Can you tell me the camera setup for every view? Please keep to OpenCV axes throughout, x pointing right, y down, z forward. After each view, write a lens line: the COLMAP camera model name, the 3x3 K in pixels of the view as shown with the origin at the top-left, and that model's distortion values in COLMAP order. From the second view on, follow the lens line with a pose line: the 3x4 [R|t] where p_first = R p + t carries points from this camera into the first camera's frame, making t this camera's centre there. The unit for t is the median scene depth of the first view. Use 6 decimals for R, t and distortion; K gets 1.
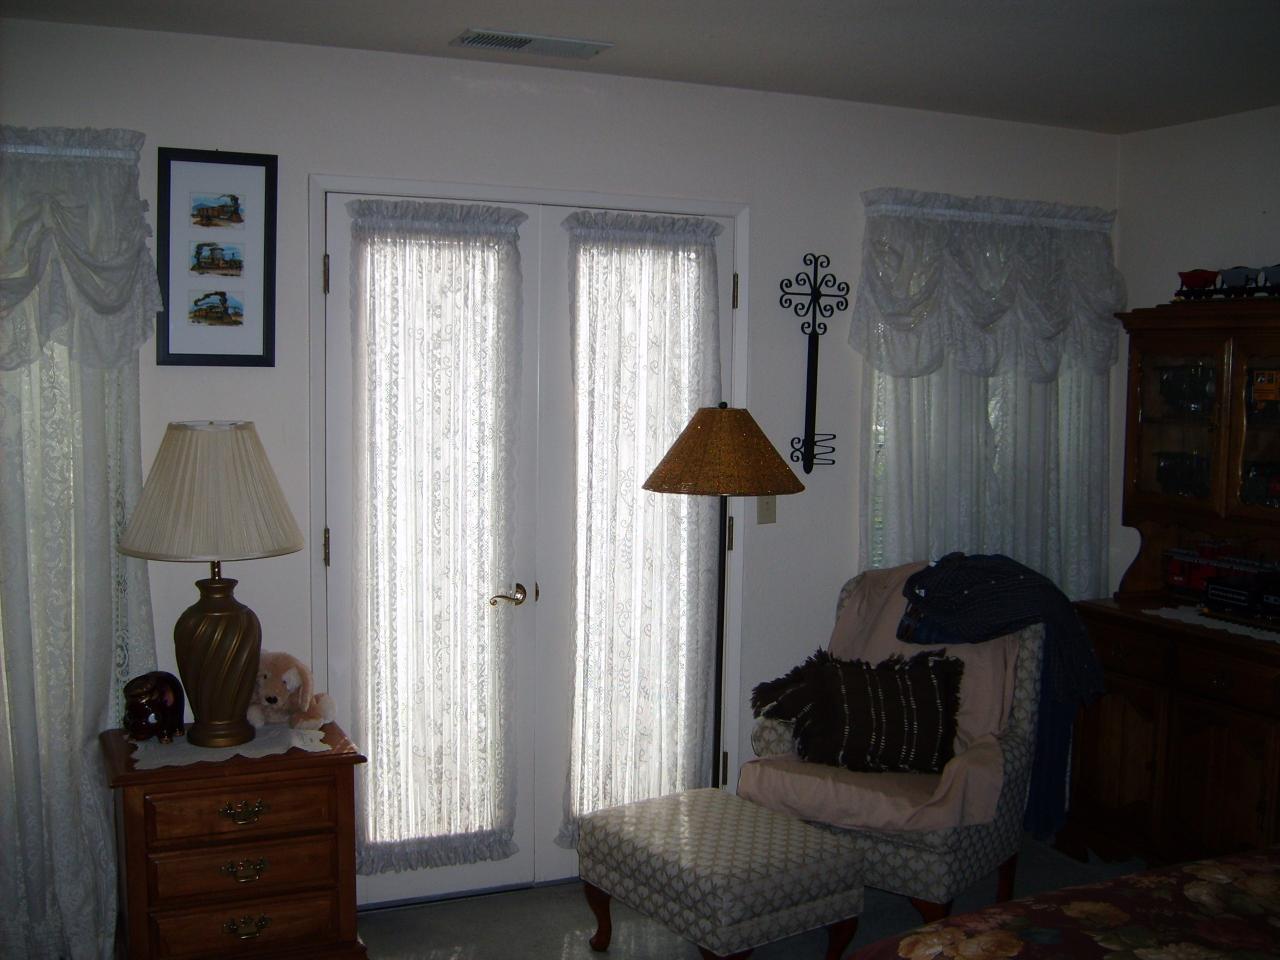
lens RADIAL K [[1342.4, 0, 641.3], [0, 1342.4, 476.1], [0, 0, 1]] dist [-0.109275, 0.000000]
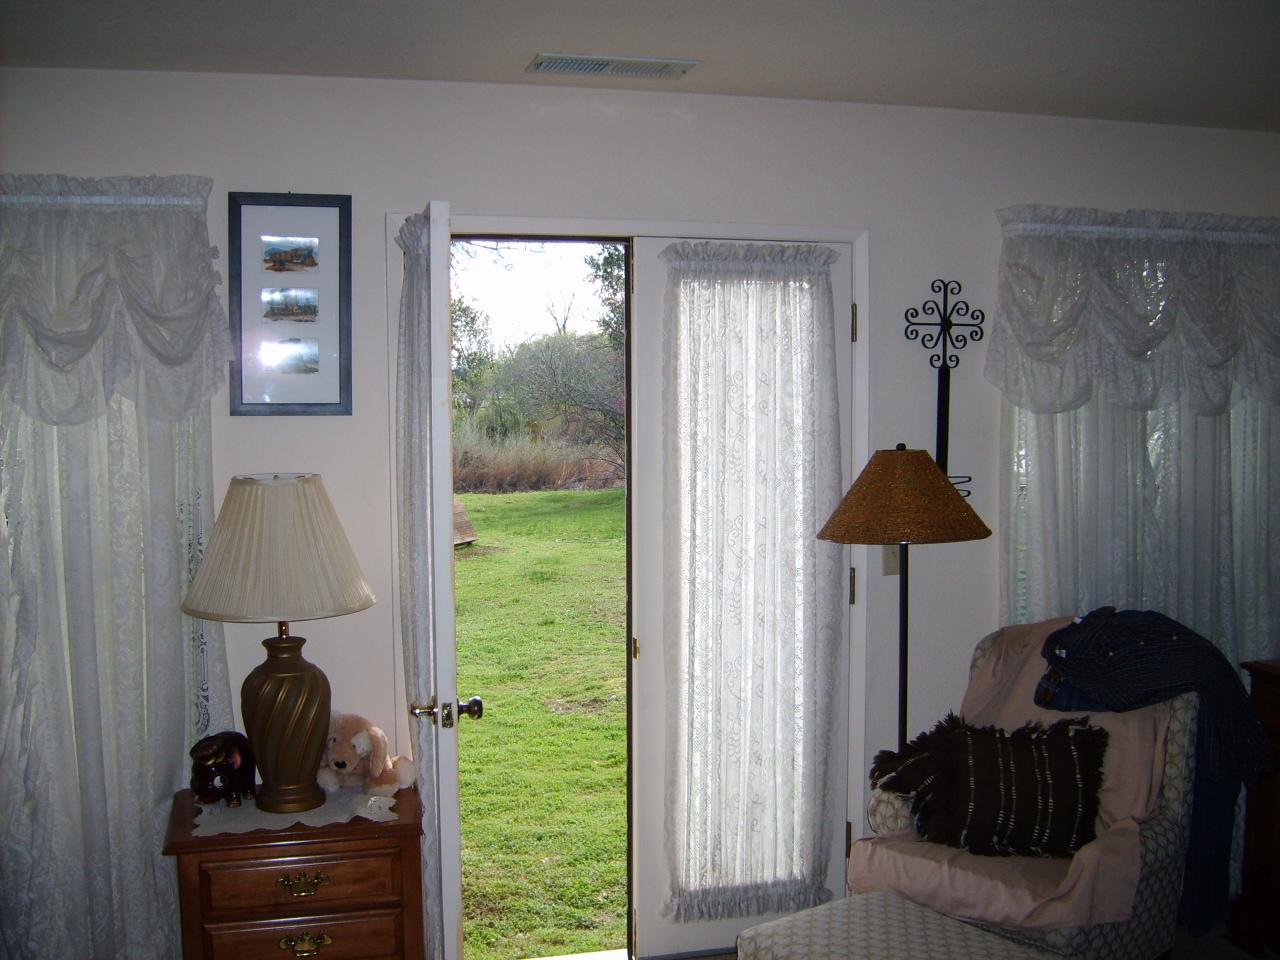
lens RADIAL K [[1342.4, 0, 642.6], [0, 1342.4, 482.6], [0, 0, 1]] dist [-0.109275, 0.000000]
pose [[0.986556, -0.006935, -0.163276, 0.080039], [0.004859, 0.999902, -0.013111, -0.017887], [0.163351, 0.012142, 0.986493, 0.074809]]
